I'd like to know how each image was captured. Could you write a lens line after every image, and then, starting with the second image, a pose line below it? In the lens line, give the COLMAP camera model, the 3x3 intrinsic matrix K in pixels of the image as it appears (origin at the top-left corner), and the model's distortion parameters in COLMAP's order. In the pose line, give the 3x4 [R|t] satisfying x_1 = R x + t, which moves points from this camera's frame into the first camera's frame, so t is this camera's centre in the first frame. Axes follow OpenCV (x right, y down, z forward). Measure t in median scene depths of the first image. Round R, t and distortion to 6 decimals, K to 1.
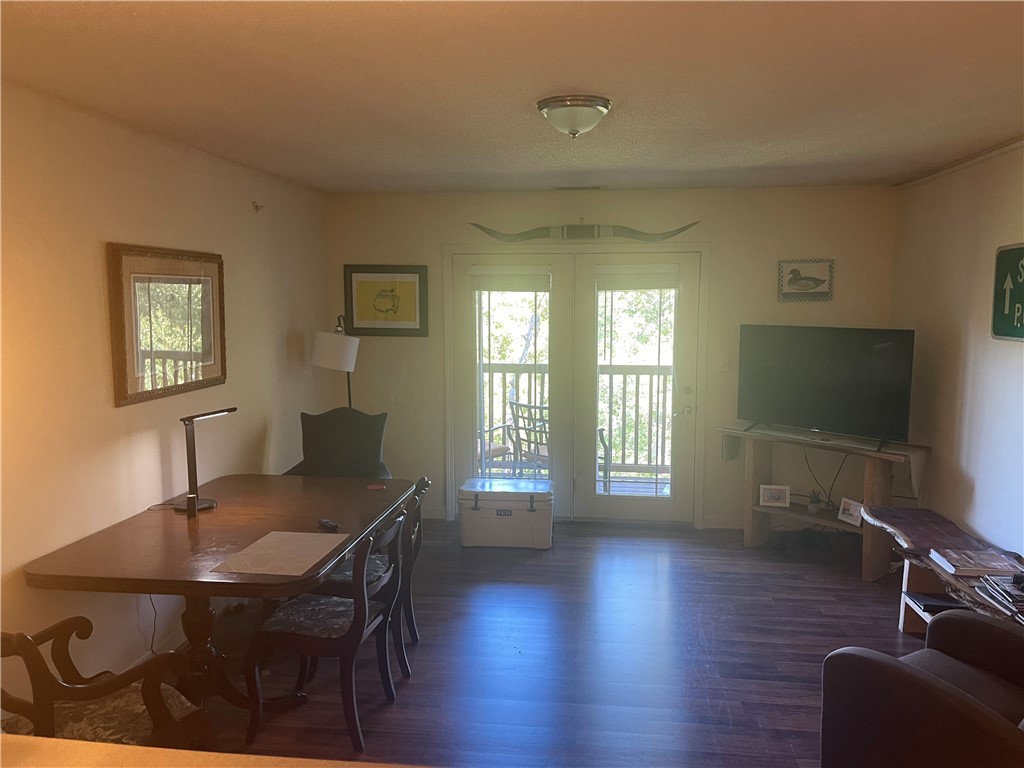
lens RADIAL K [[774.1, 0, 527.5], [0, 774.1, 387.4], [0, 0, 1]] dist [0.062724, -0.059696]
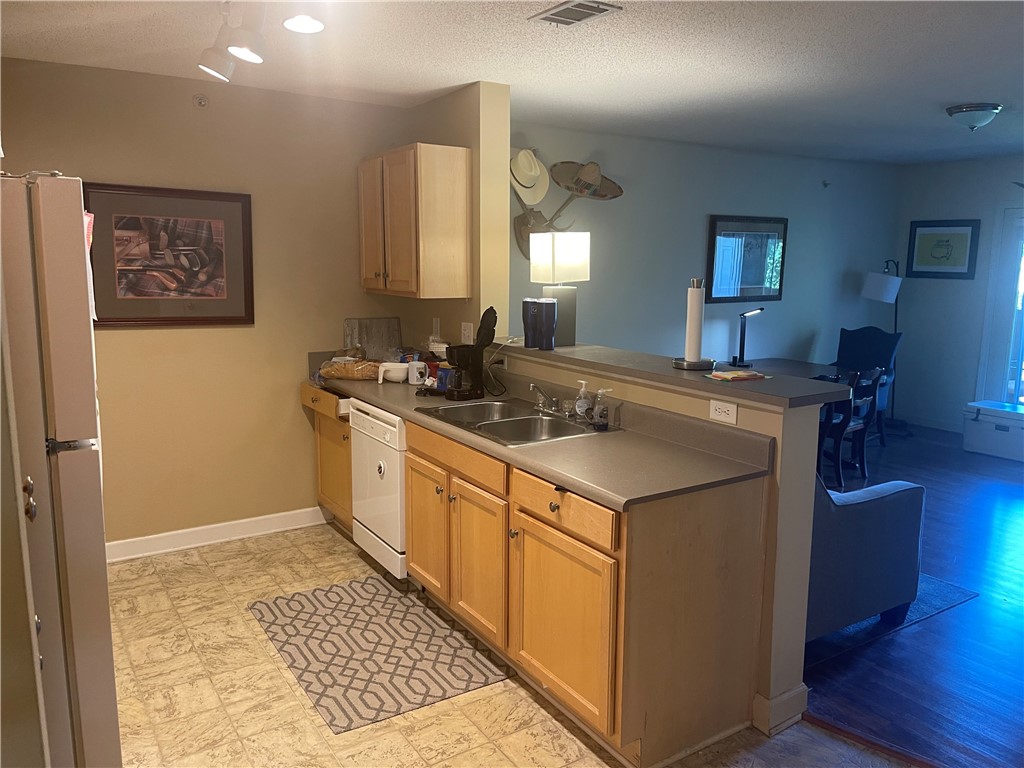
lens RADIAL K [[774.1, 0, 522.1], [0, 774.1, 380.2], [0, 0, 1]] dist [0.062724, -0.059696]
pose [[0.637713, 0.130403, -0.759156, 0.390469], [-0.098975, 0.991268, 0.087132, 0.055137], [0.763889, 0.019572, 0.645051, -0.328885]]
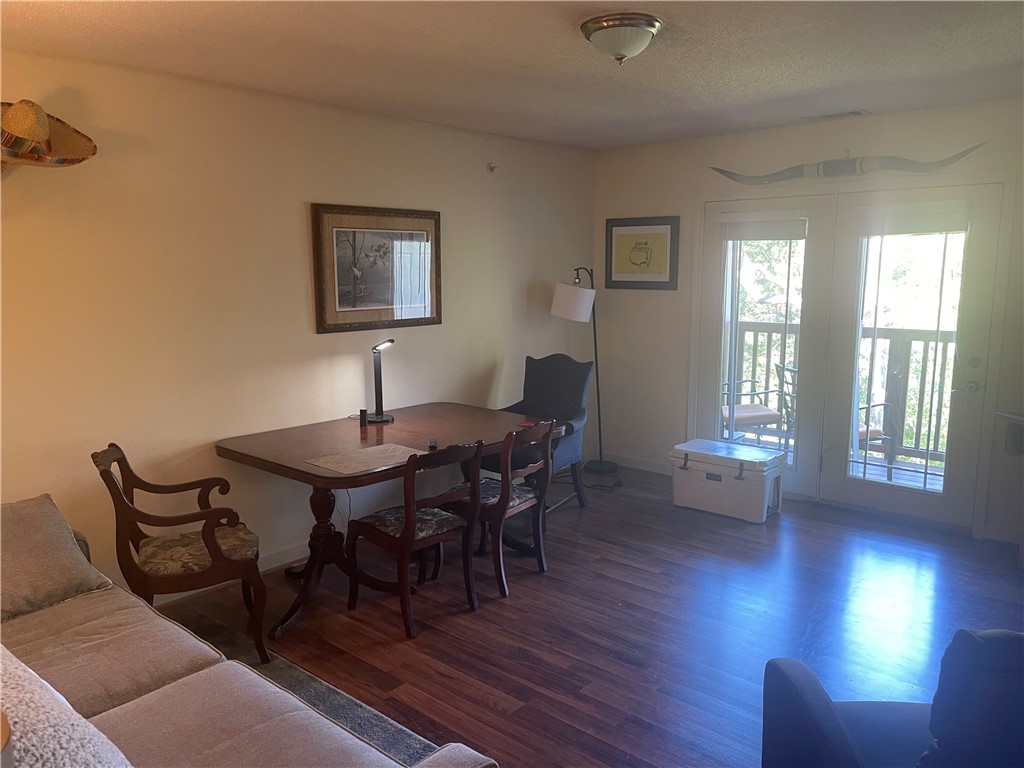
lens RADIAL K [[774.1, 0, 514.3], [0, 774.1, 390.7], [0, 0, 1]] dist [0.062724, -0.059696]
pose [[0.818357, 0.087325, -0.568037, 0.288379], [-0.060427, 0.995984, 0.066058, 0.009154], [0.571524, -0.019734, 0.820348, 0.084190]]
